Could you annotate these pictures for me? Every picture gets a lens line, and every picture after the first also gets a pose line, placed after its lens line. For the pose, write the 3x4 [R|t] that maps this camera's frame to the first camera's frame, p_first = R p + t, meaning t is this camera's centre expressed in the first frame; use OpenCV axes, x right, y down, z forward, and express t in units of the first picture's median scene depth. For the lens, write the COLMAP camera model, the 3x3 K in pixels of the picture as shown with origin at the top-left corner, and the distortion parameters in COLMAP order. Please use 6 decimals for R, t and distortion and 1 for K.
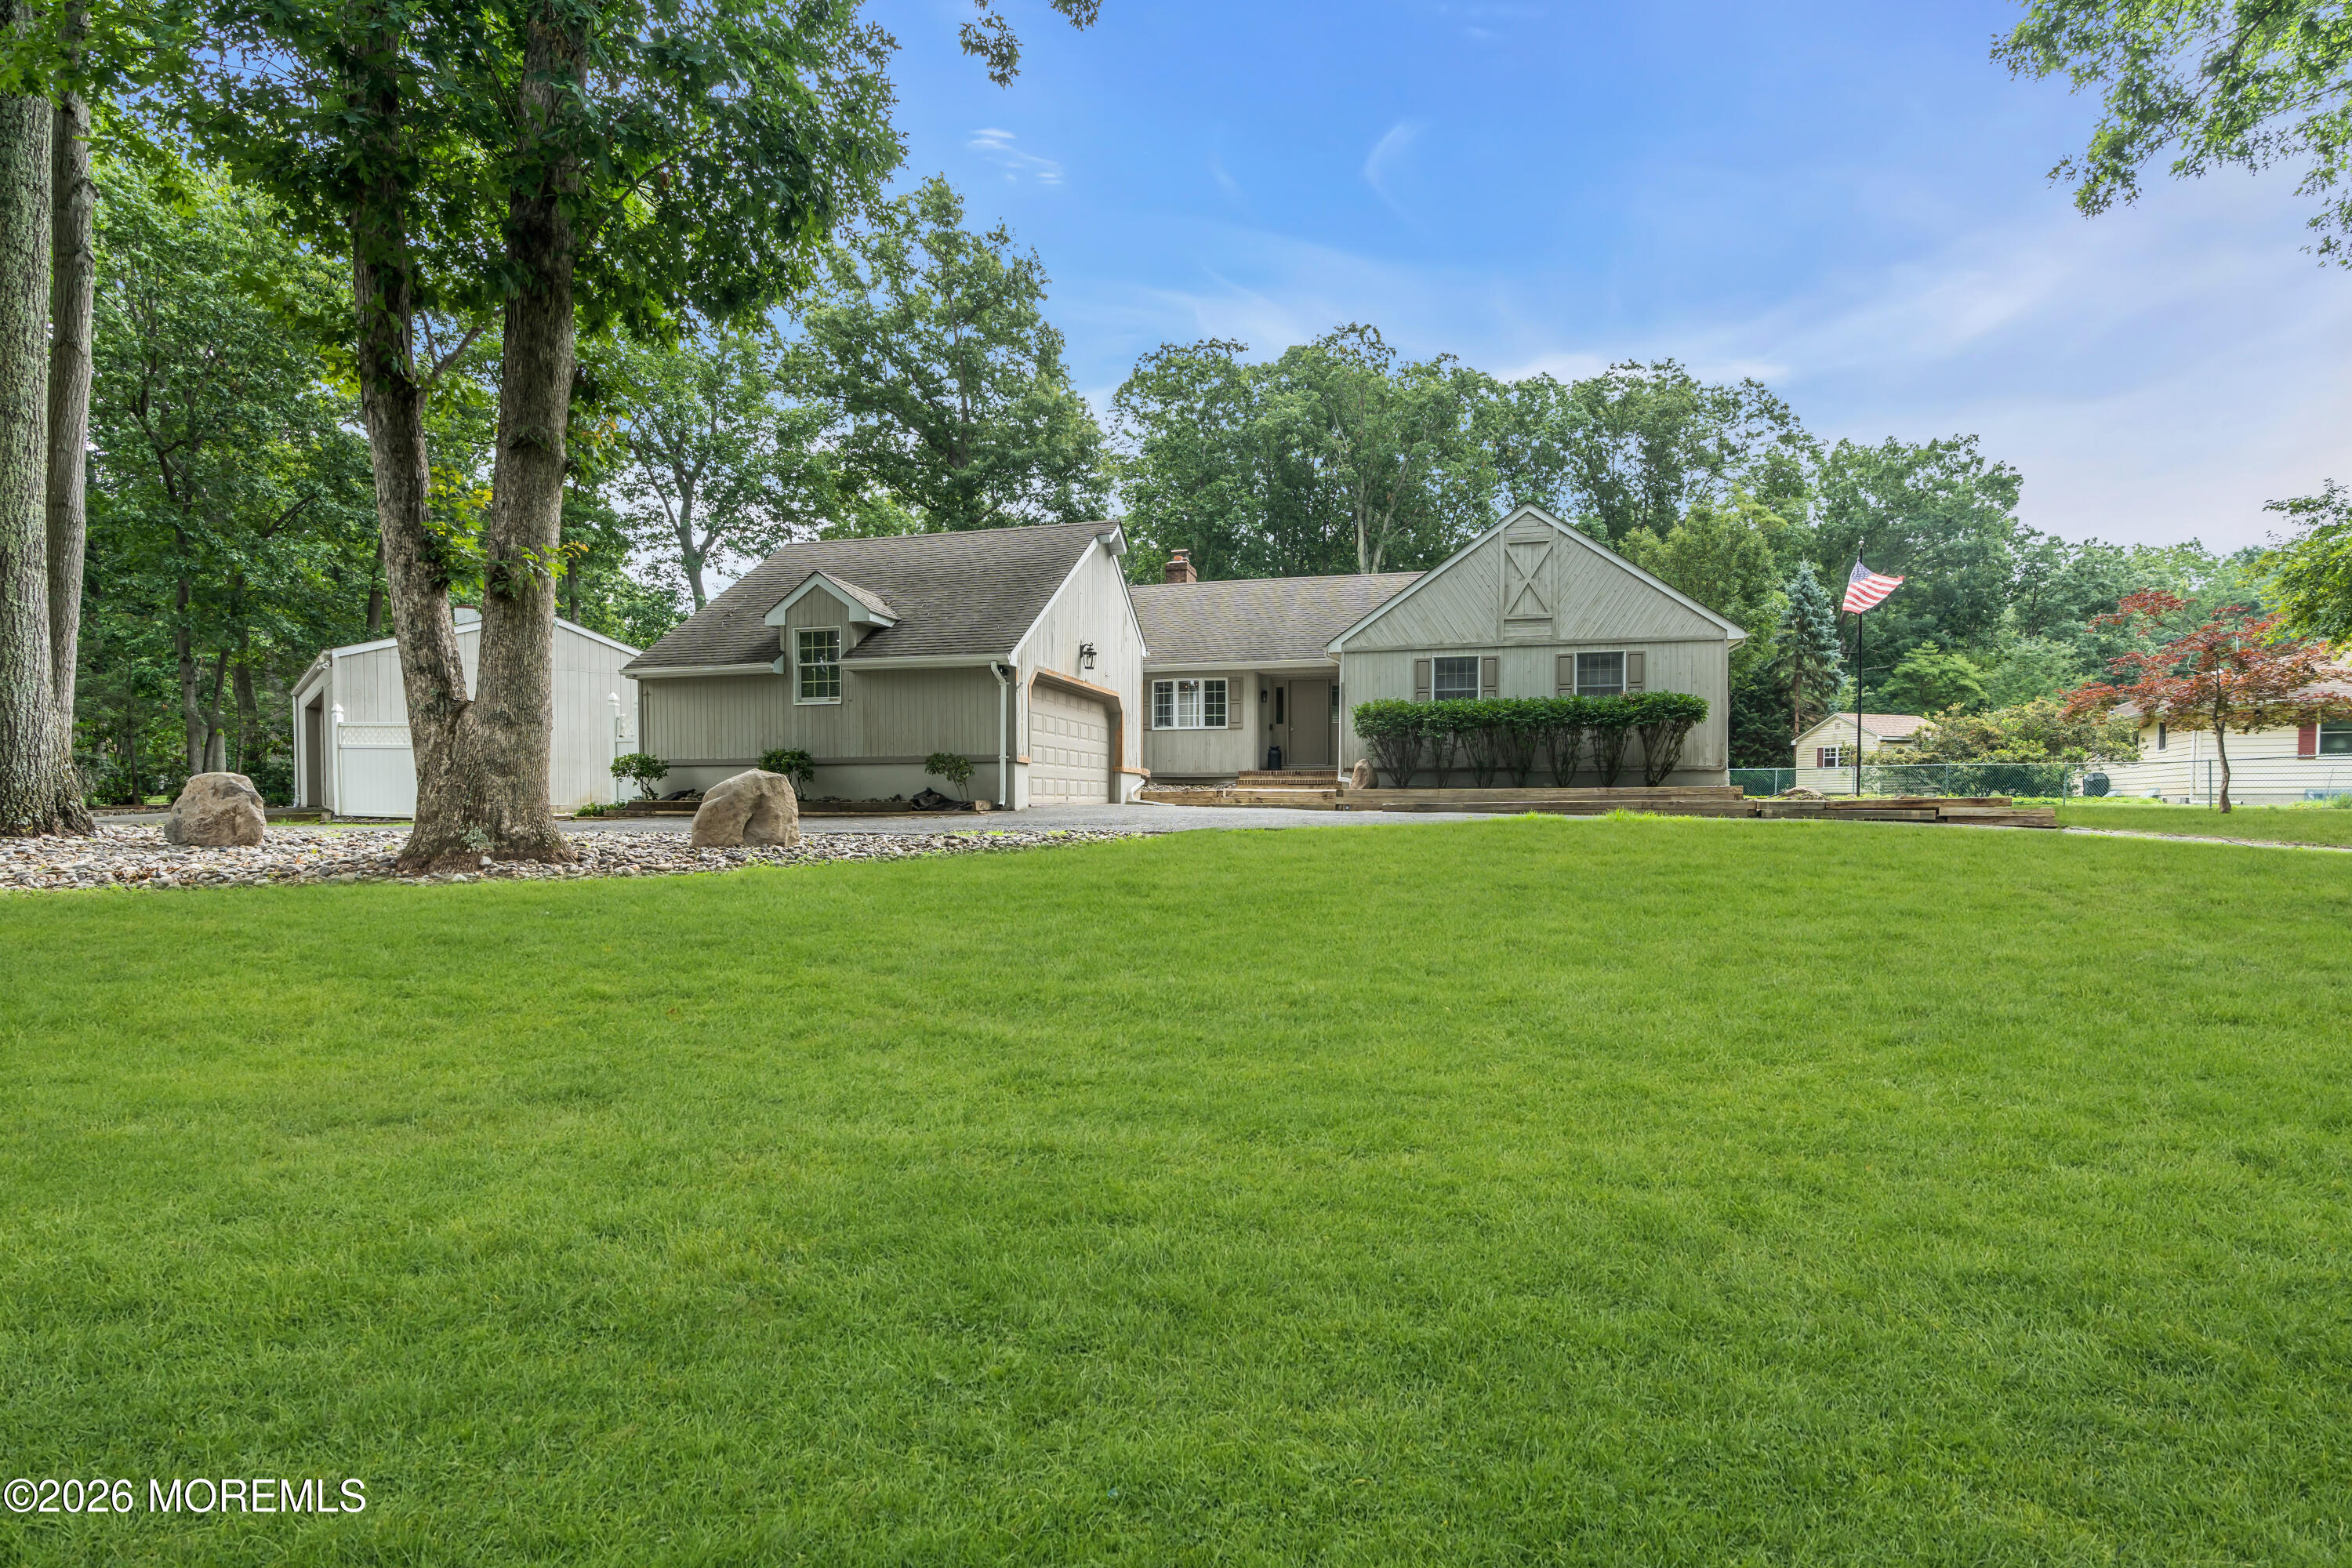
lens RADIAL K [[1061.8, 0, 1171.8], [0, 1061.8, 790.7], [0, 0, 1]] dist [0.006895, 0.000748]
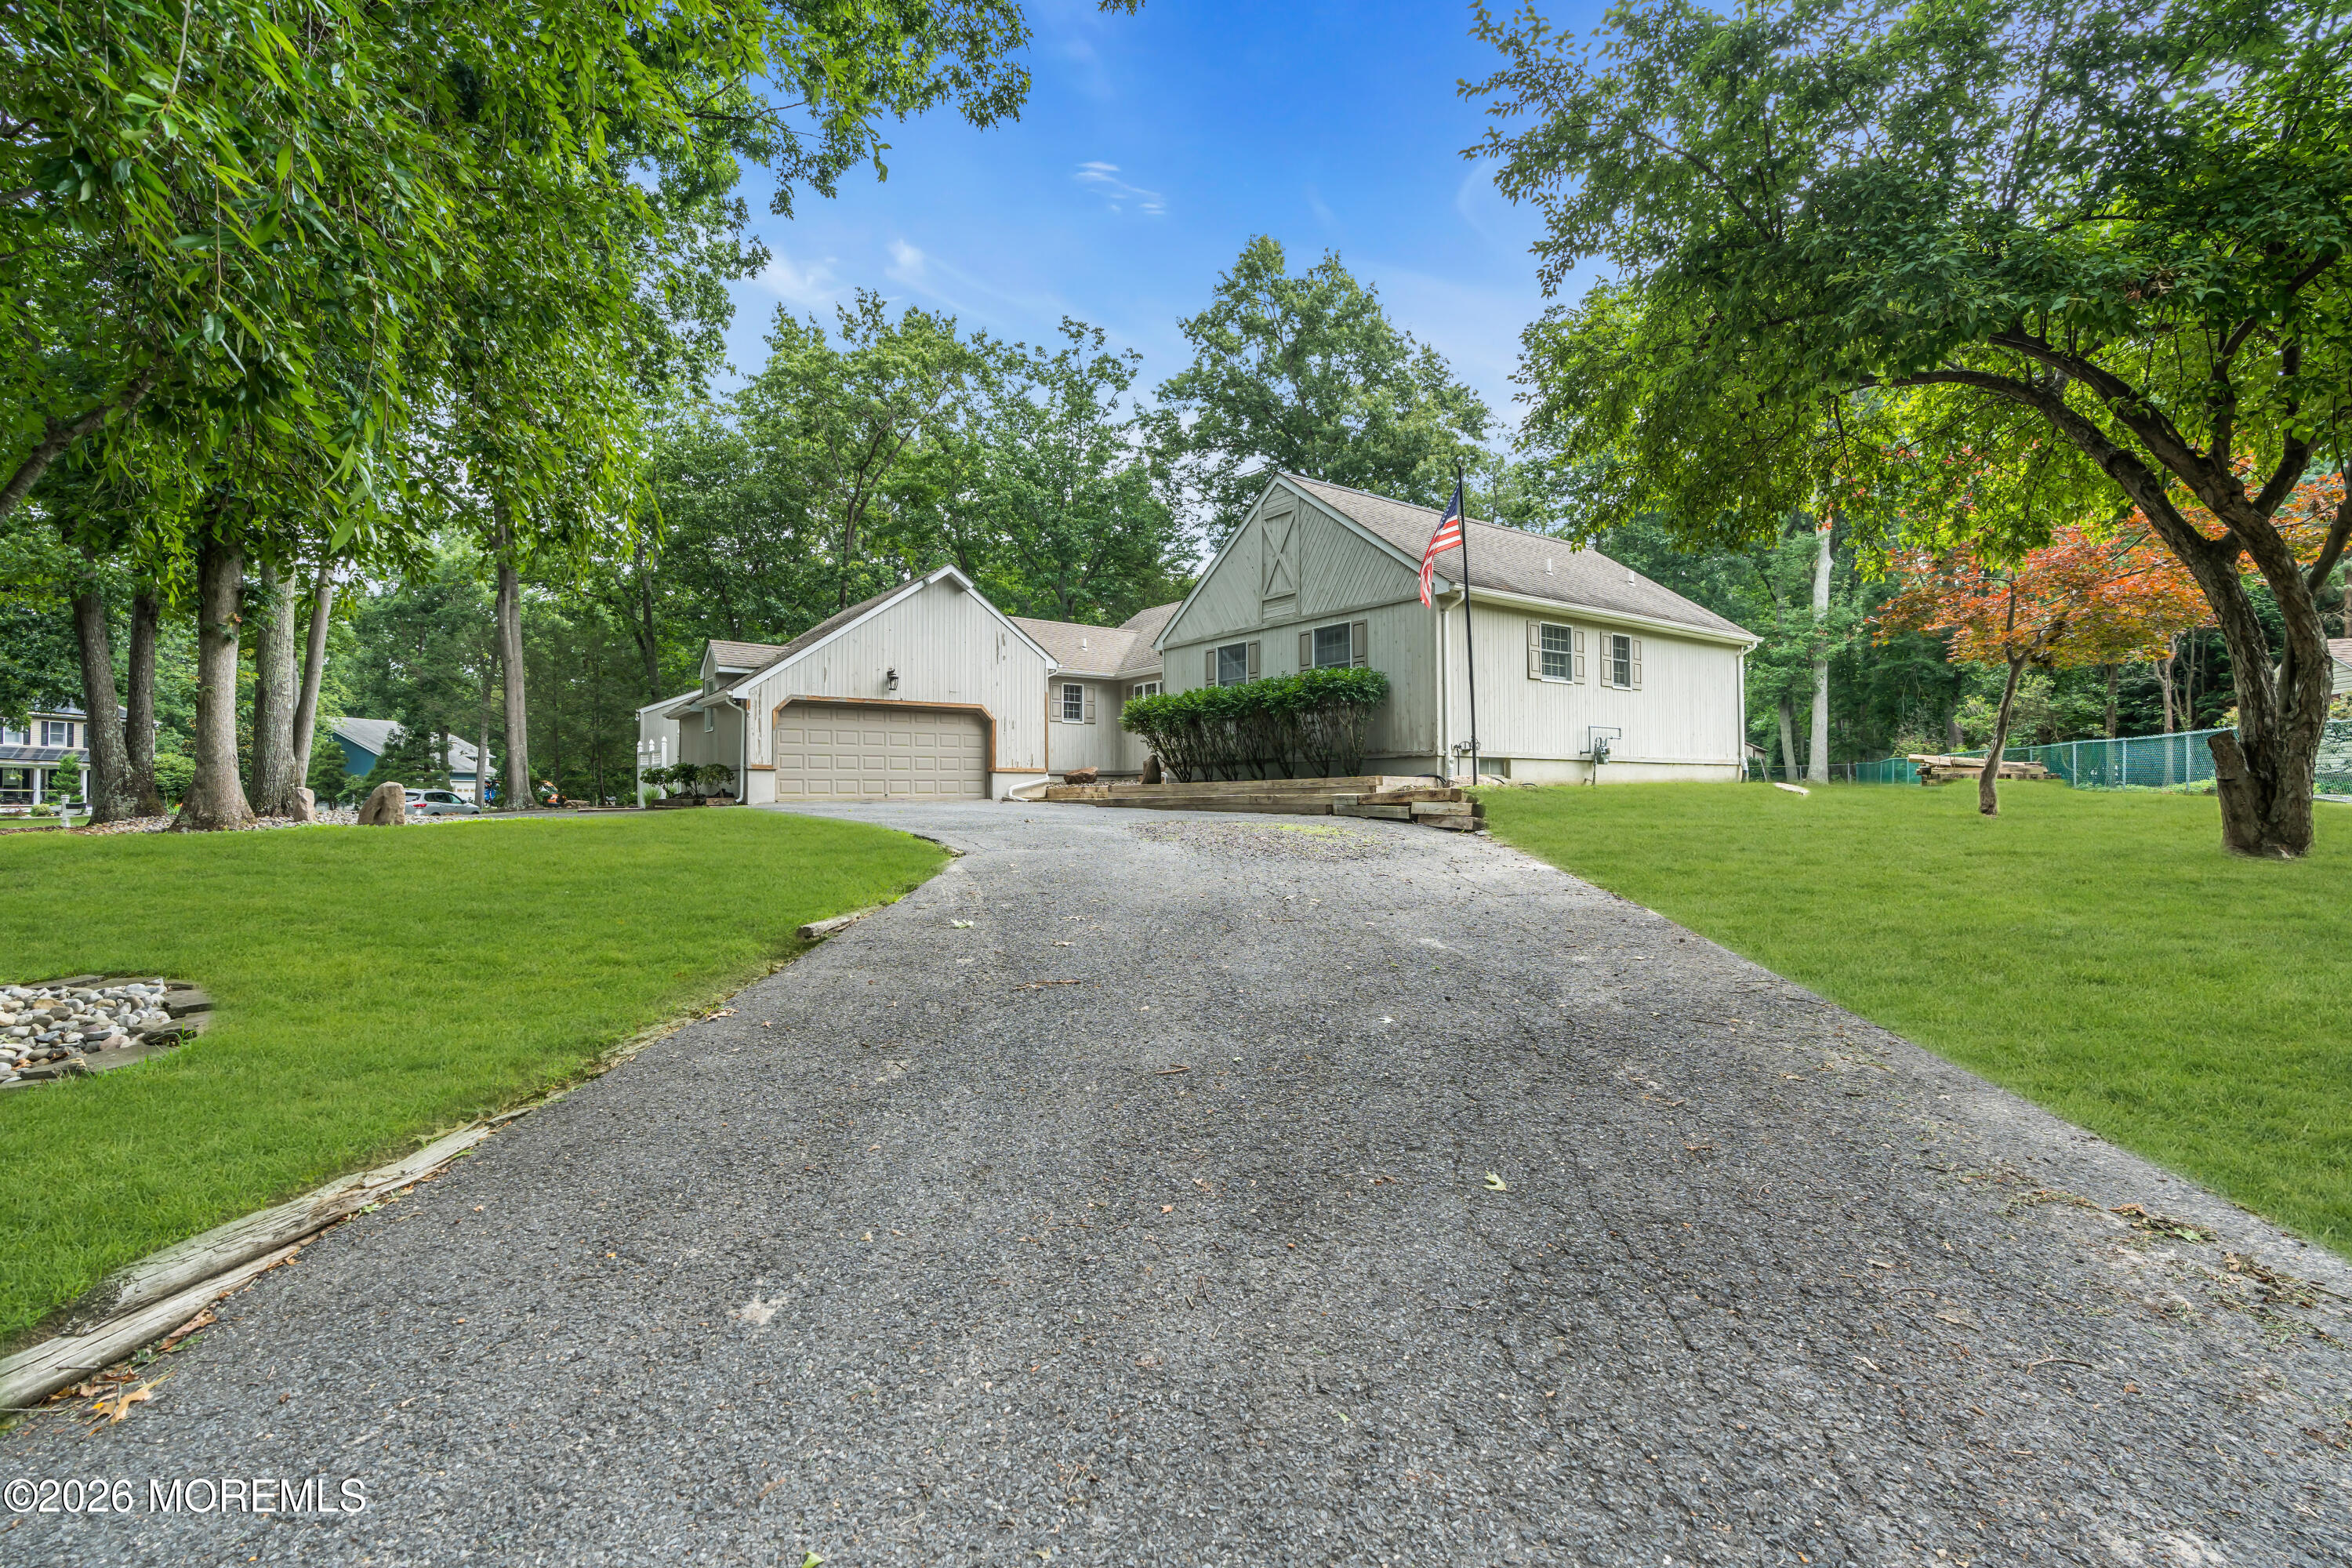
lens RADIAL K [[1061.8, 0, 1175.3], [0, 1061.8, 777.0], [0, 0, 1]] dist [0.006895, 0.000748]
pose [[0.755664, -0.017718, -0.654720, 0.875056], [0.011820, 0.999840, -0.013416, 0.005397], [0.654853, 0.002399, 0.755752, 0.248194]]
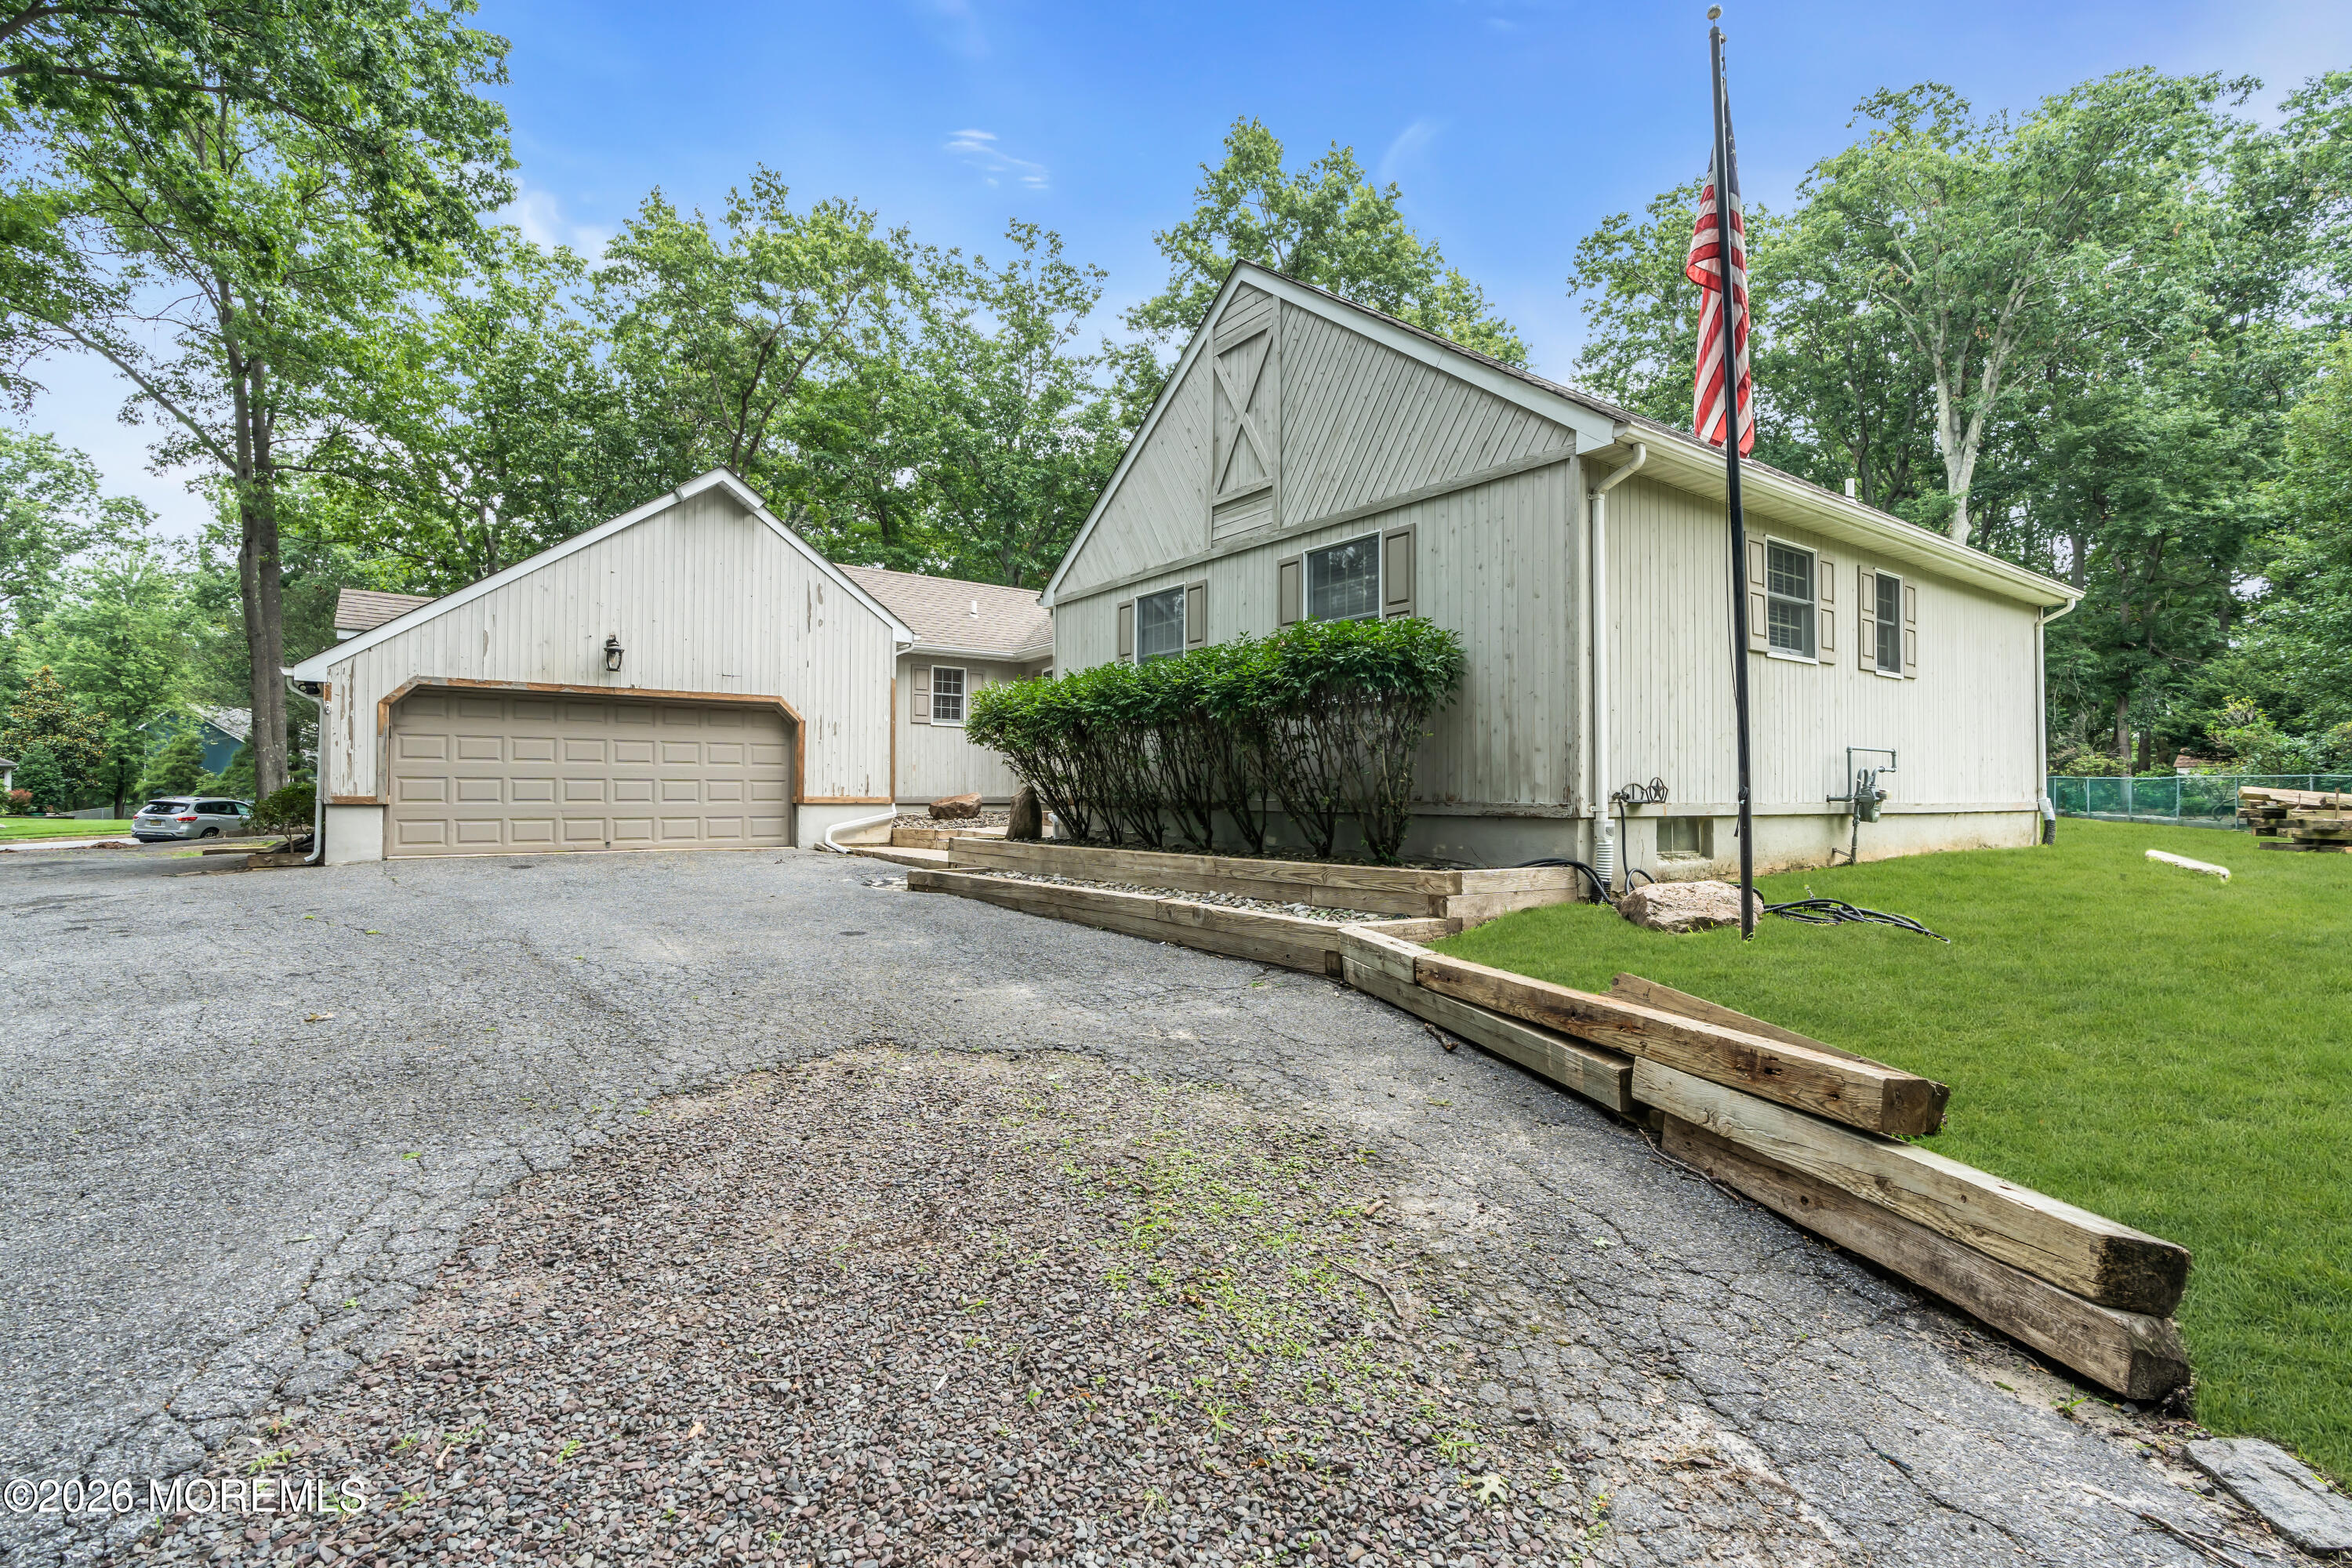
lens RADIAL K [[1061.8, 0, 1172.0], [0, 1061.8, 792.2], [0, 0, 1]] dist [0.006895, 0.000748]
pose [[0.752692, 0.000813, -0.658372, 0.636785], [0.002796, 0.999986, 0.004432, -0.028843], [0.658367, -0.005177, 0.752679, 0.617848]]
